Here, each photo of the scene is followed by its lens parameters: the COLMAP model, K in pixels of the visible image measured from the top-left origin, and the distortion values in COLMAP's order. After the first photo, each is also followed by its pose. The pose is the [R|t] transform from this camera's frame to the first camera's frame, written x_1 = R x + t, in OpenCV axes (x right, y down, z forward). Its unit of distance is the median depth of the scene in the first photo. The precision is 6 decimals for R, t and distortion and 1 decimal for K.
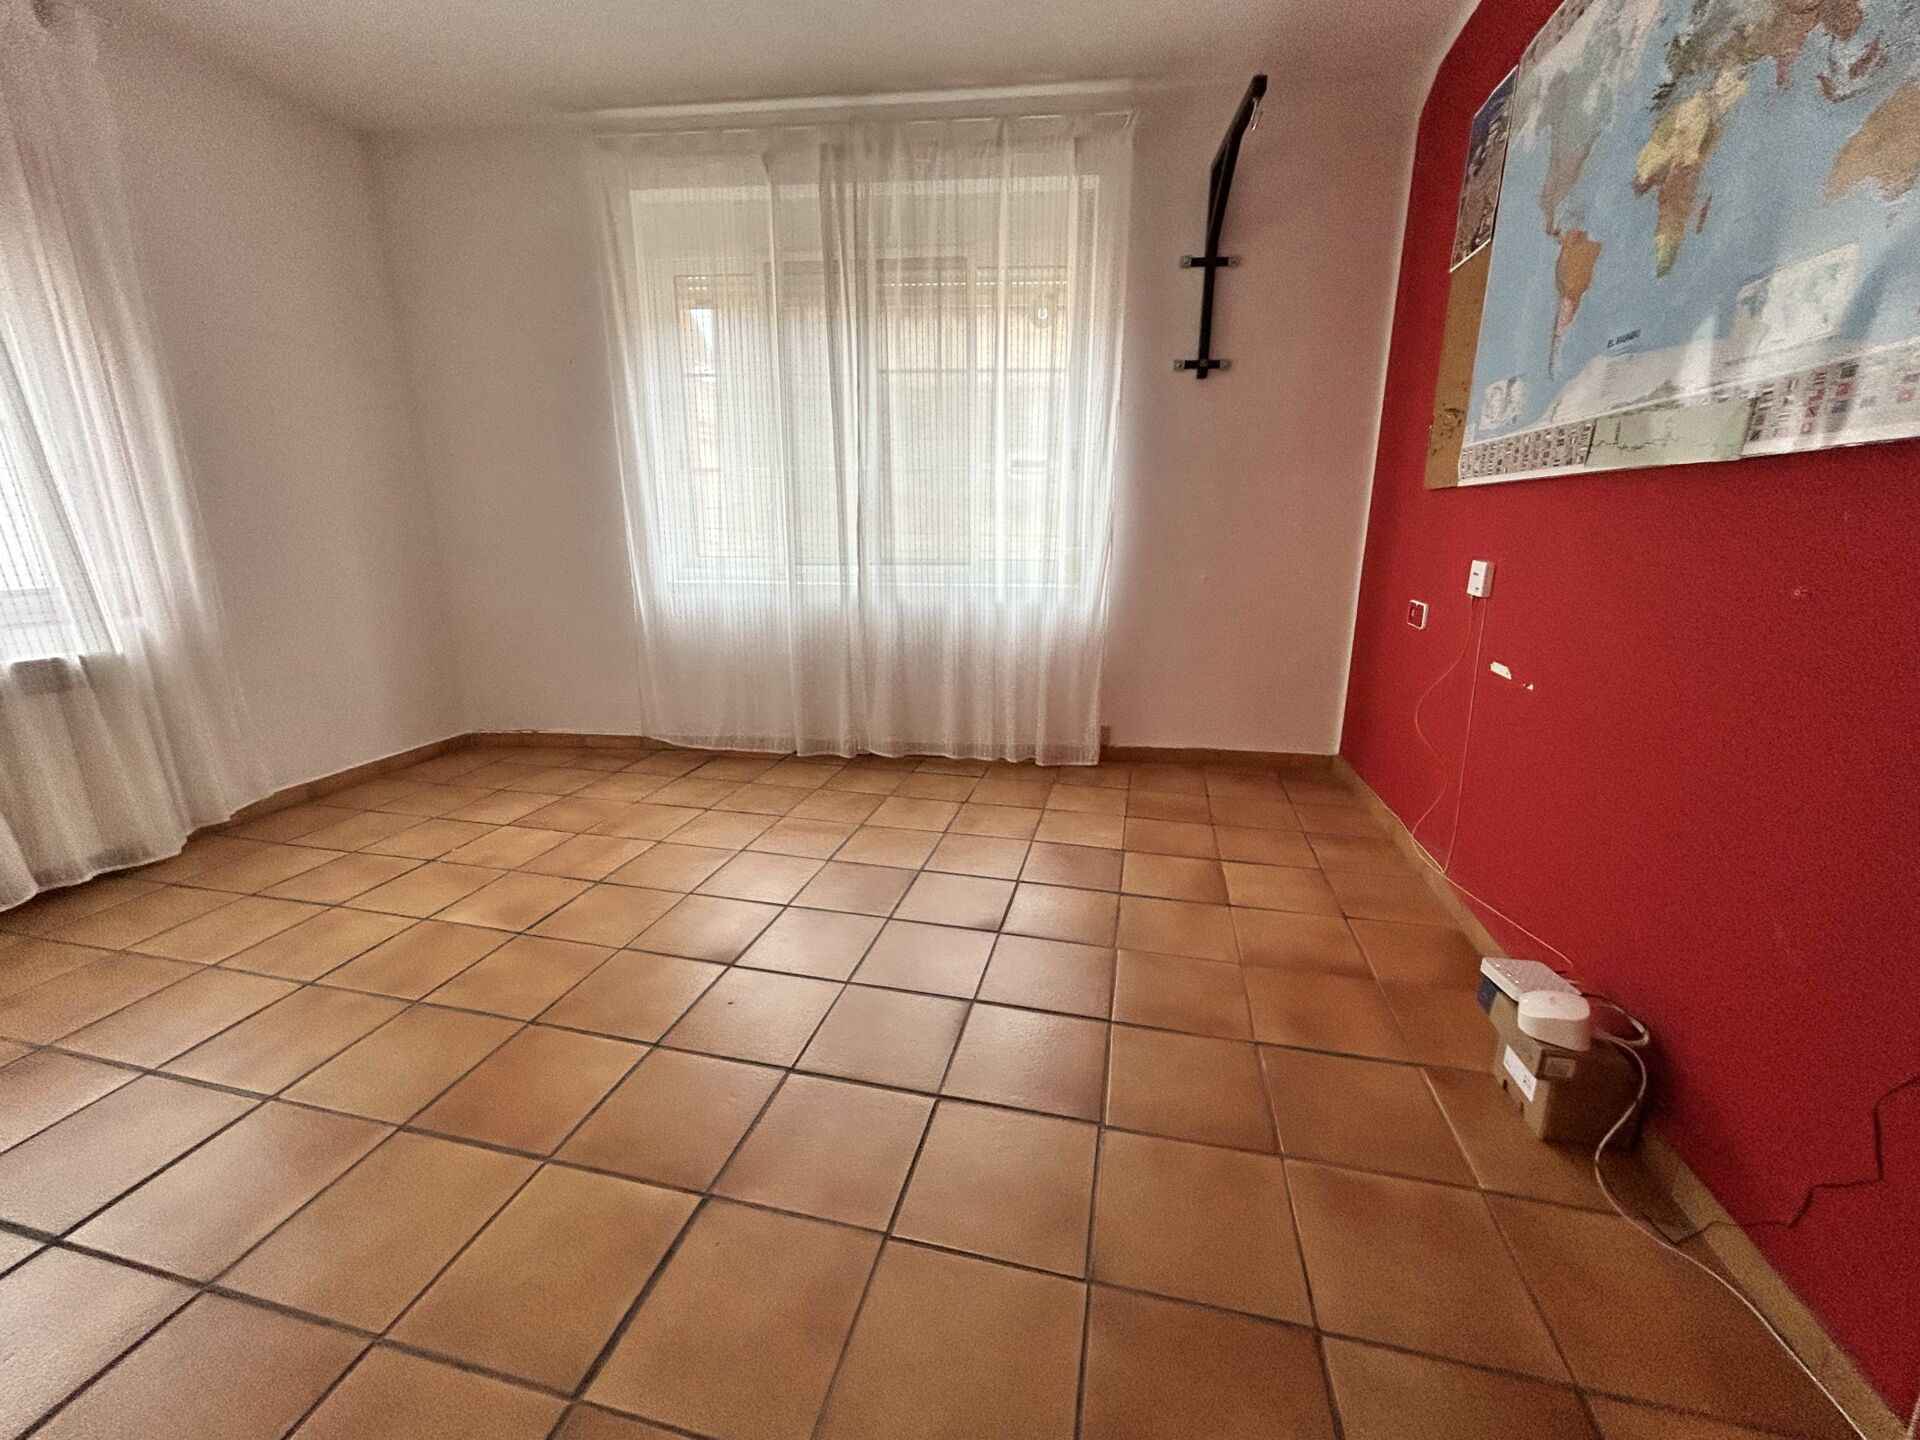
lens RADIAL K [[771.0, 0, 953.0], [0, 771.0, 718.7], [0, 0, 1]] dist [-0.005392, 0.001039]
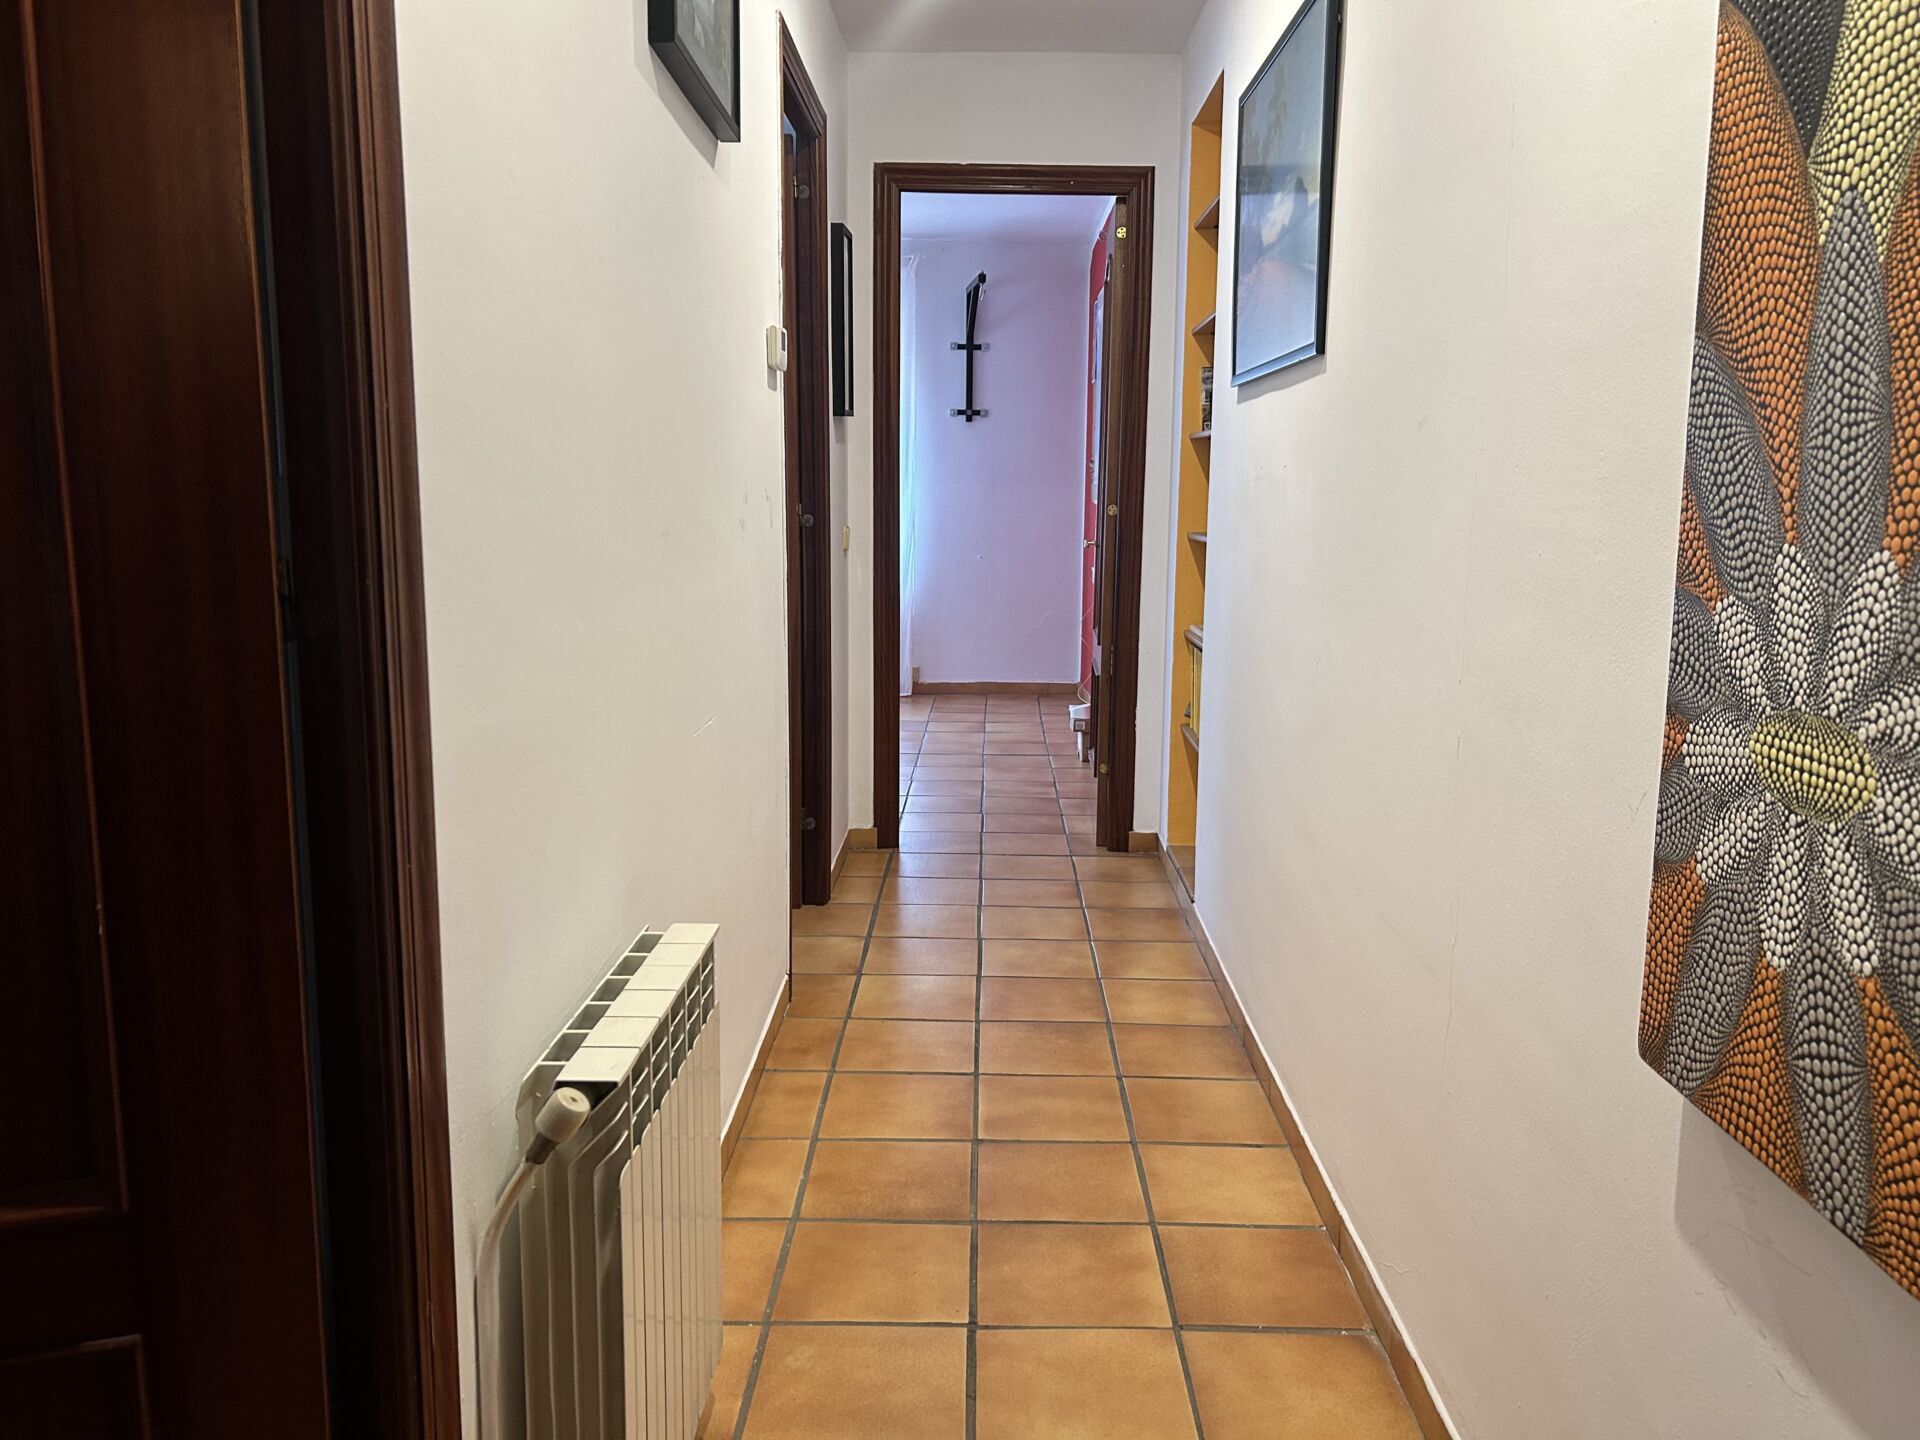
lens RADIAL K [[1437.1, 0, 960.1], [0, 1437.1, 718.8], [0, 0, 1]] dist [0.050727, -0.050229]
pose [[0.974598, -0.025367, 0.222521, -0.351182], [0.049417, 0.993434, -0.103187, 0.444870], [-0.218442, 0.111562, 0.969452, -1.760618]]
